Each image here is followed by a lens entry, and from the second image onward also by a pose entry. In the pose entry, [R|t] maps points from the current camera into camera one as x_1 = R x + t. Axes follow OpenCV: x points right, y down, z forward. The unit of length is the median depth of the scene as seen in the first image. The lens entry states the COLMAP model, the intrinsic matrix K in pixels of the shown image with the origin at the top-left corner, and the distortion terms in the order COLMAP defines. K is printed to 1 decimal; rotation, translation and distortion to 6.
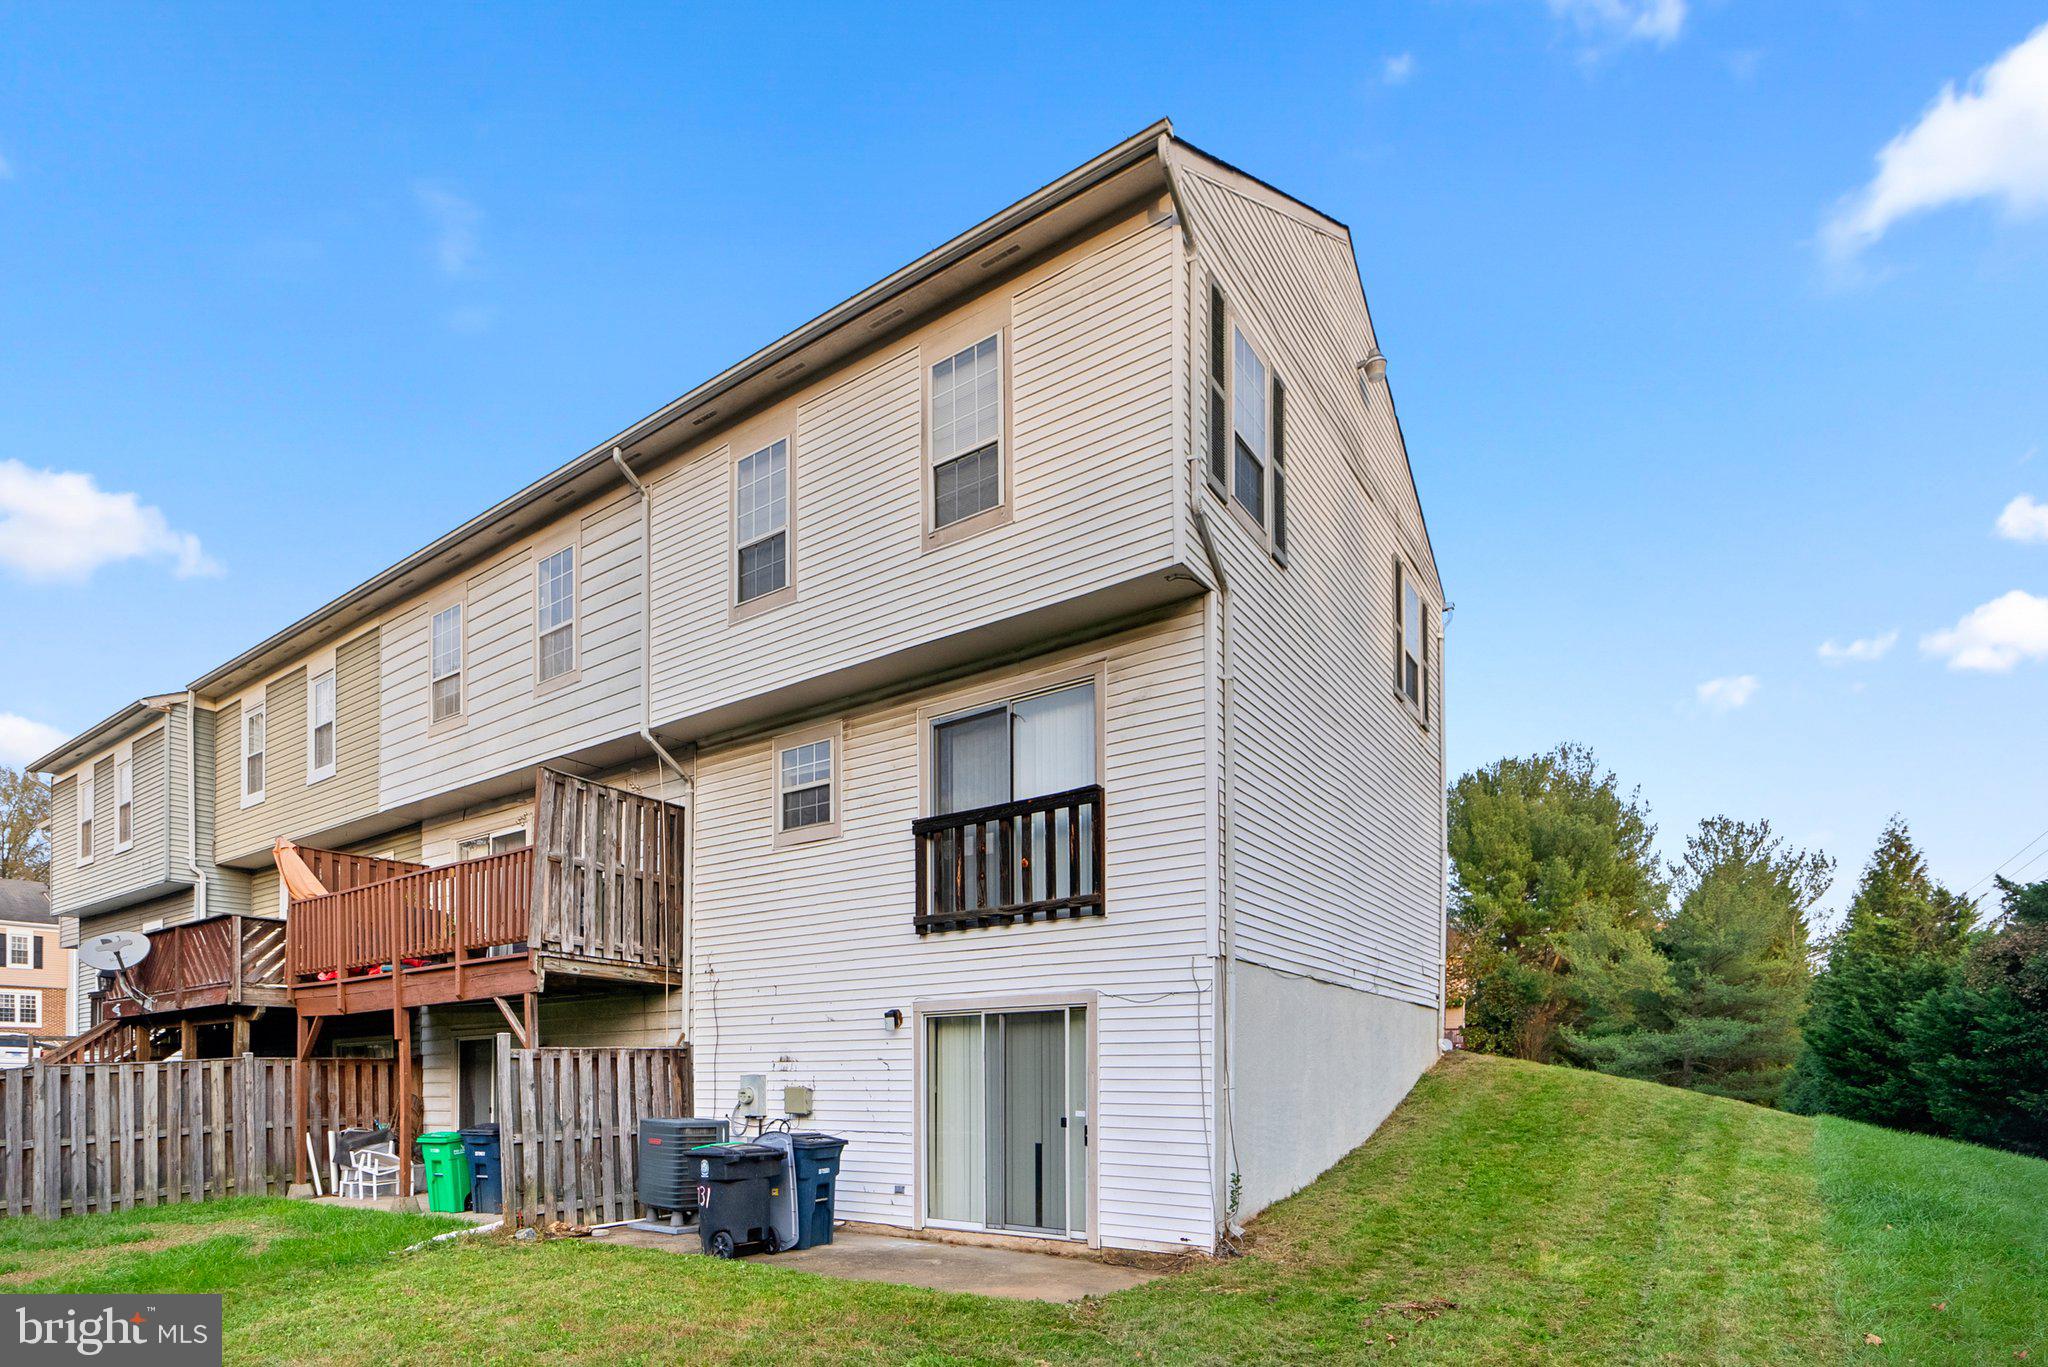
lens RADIAL K [[955.6, 0, 1024.0], [0, 955.6, 683.5], [0, 0, 1]] dist [0.005142, -0.000414]
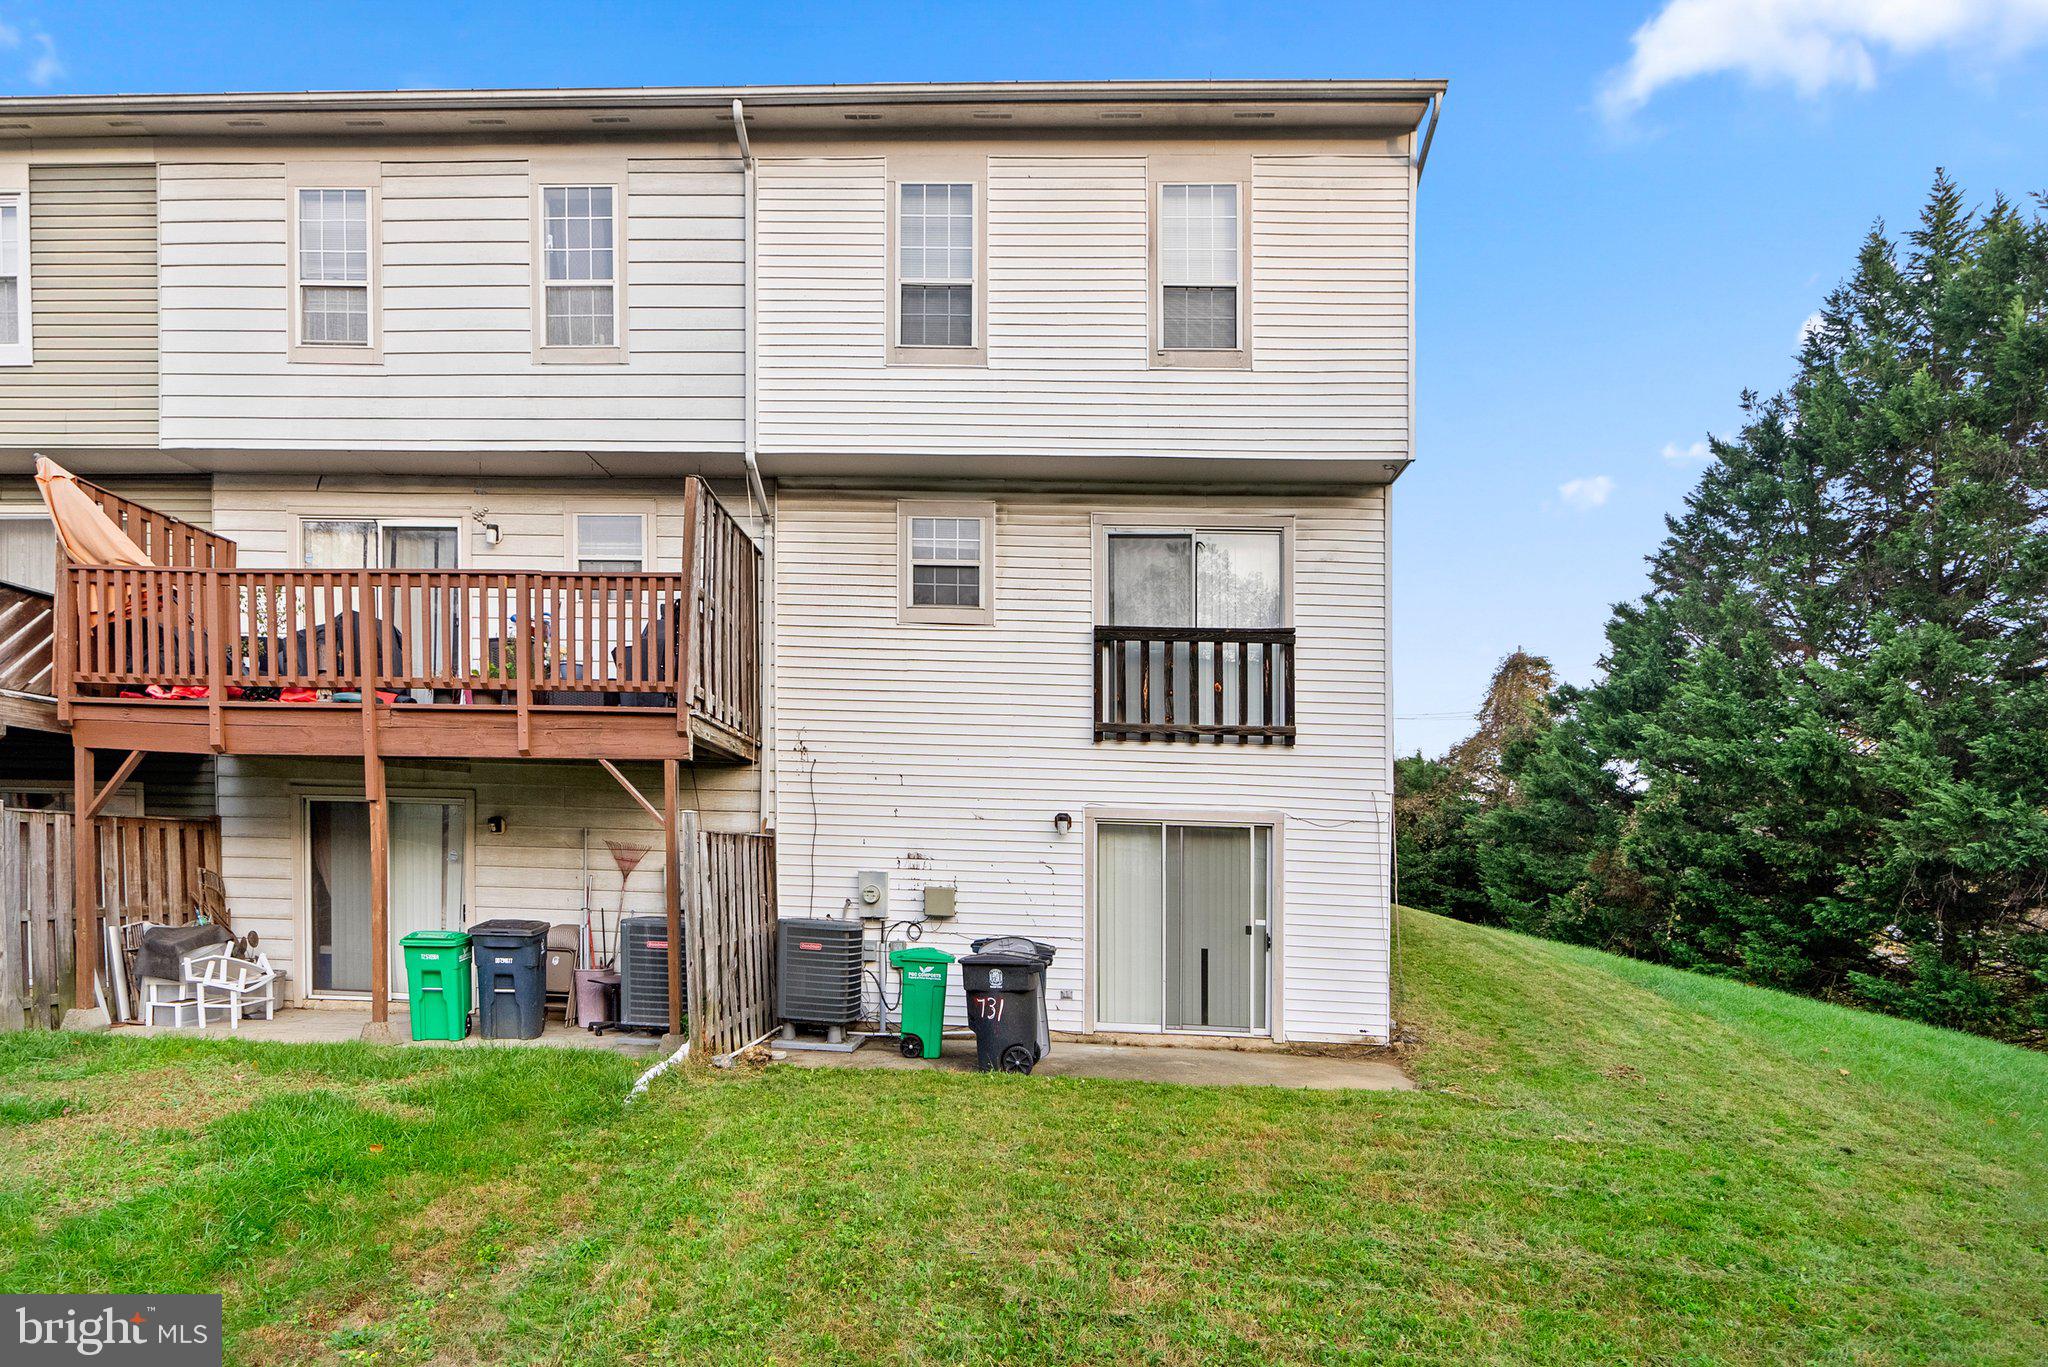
lens RADIAL K [[739.2, 0, 1024.3], [0, 739.2, 649.8], [0, 0, 1]] dist [-0.001126, 0.000008]
pose [[0.847479, 0.187761, 0.496513, -0.555476], [-0.236621, 0.970908, 0.036721, 0.161584], [-0.475174, -0.148605, 0.867252, 0.394993]]
